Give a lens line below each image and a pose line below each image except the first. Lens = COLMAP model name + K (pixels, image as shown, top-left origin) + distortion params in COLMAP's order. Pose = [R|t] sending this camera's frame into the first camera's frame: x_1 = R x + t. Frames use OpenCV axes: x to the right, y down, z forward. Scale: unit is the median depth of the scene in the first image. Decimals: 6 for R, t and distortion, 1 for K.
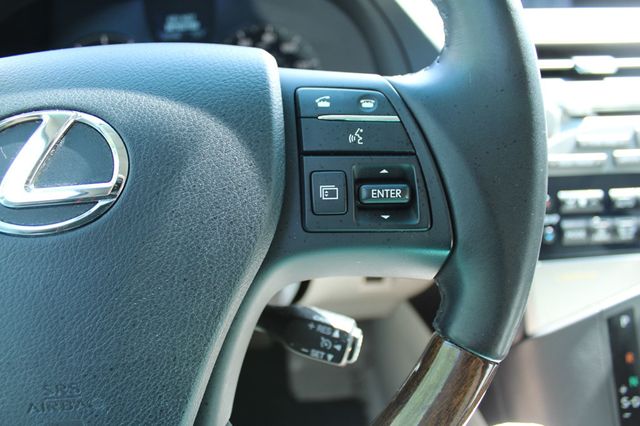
lens RADIAL K [[562.0, 0, 322.6], [0, 562.0, 202.5], [0, 0, 1]] dist [-0.124586, 0.095756]
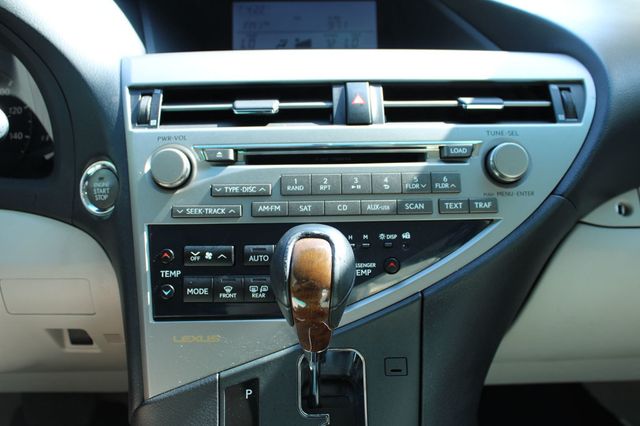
lens RADIAL K [[640.7, 0, 324.0], [0, 640.7, 215.2], [0, 0, 1]] dist [-0.108825, 0.000000]
pose [[0.998238, 0.023919, -0.054299, 0.721669], [-0.029071, 0.994940, -0.096170, 0.027890], [0.051724, 0.097579, 0.993883, -0.031924]]
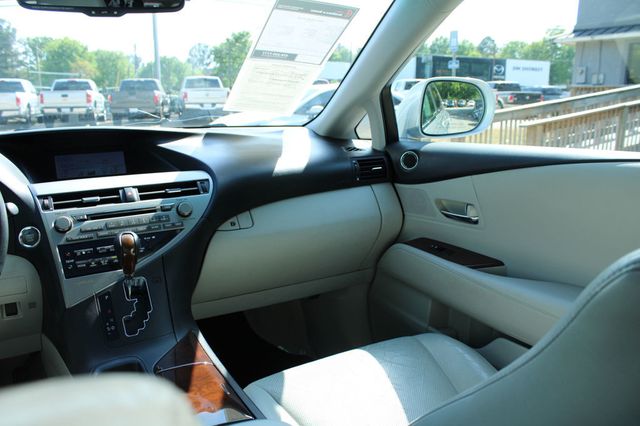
lens RADIAL K [[562.0, 0, 325.6], [0, 562.0, 214.3], [0, 0, 1]] dist [-0.124586, 0.095756]
pose [[0.903504, -0.090360, 0.418947, 0.437943], [0.189476, 0.961019, -0.201349, 0.544969], [-0.384422, 0.261300, 0.885405, -1.684730]]
